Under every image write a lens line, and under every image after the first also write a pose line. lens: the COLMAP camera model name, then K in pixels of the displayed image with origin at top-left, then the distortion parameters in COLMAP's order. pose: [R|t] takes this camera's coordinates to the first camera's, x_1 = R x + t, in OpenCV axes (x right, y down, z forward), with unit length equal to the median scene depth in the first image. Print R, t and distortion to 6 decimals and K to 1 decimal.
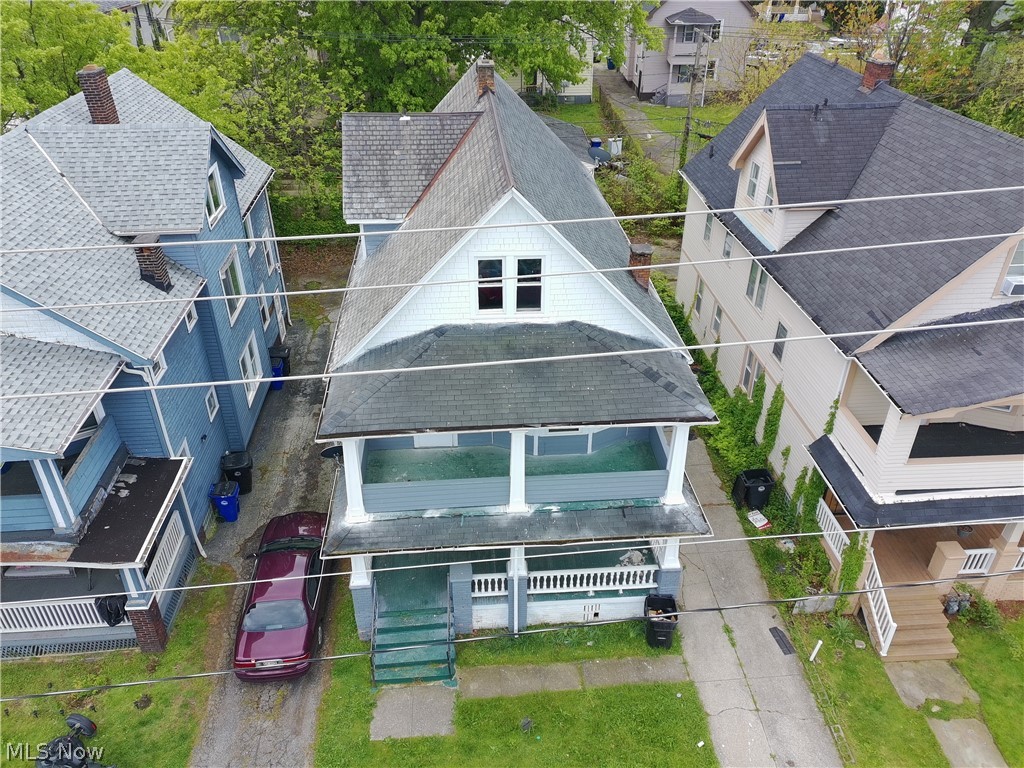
lens RADIAL K [[731.0, 0, 506.8], [0, 731.0, 362.0], [0, 0, 1]] dist [0.063806, 0.003072]
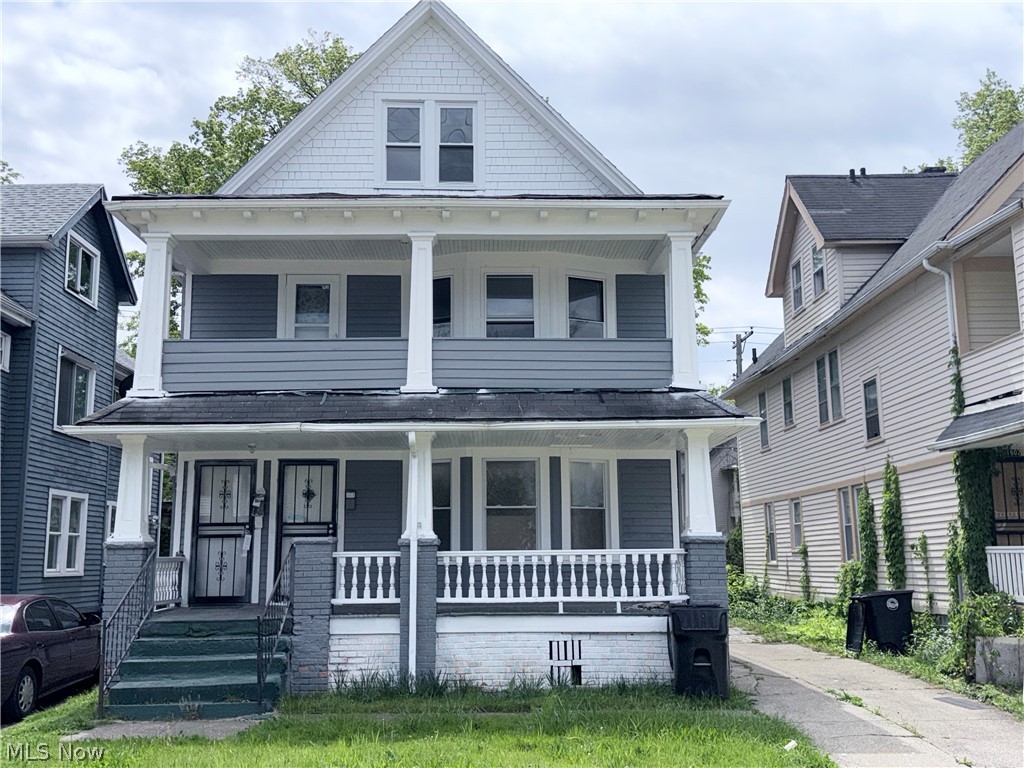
lens RADIAL K [[1003.9, 0, 492.6], [0, 1003.9, 397.6], [0, 0, 1]] dist [0.112391, 0.000000]
pose [[0.998242, -0.011994, -0.058049, 0.113777], [-0.028674, 0.759394, -0.649999, 0.690310], [0.051878, 0.650521, 0.757715, 0.372641]]
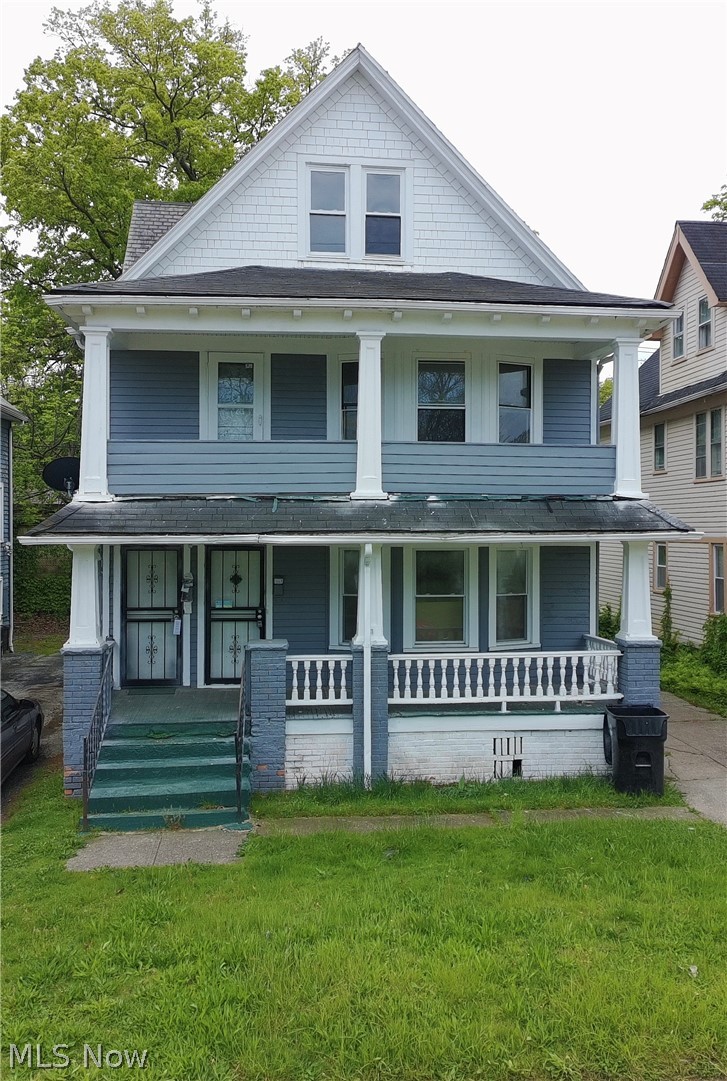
lens RADIAL K [[1028.9, 0, 387.0], [0, 1028.9, 533.2], [0, 0, 1]] dist [0.055823, 0.000000]
pose [[0.999114, 0.003790, 0.041913, -0.005618], [0.018398, 0.856382, -0.516015, 0.618804], [-0.037849, 0.516329, 0.855554, 0.289619]]
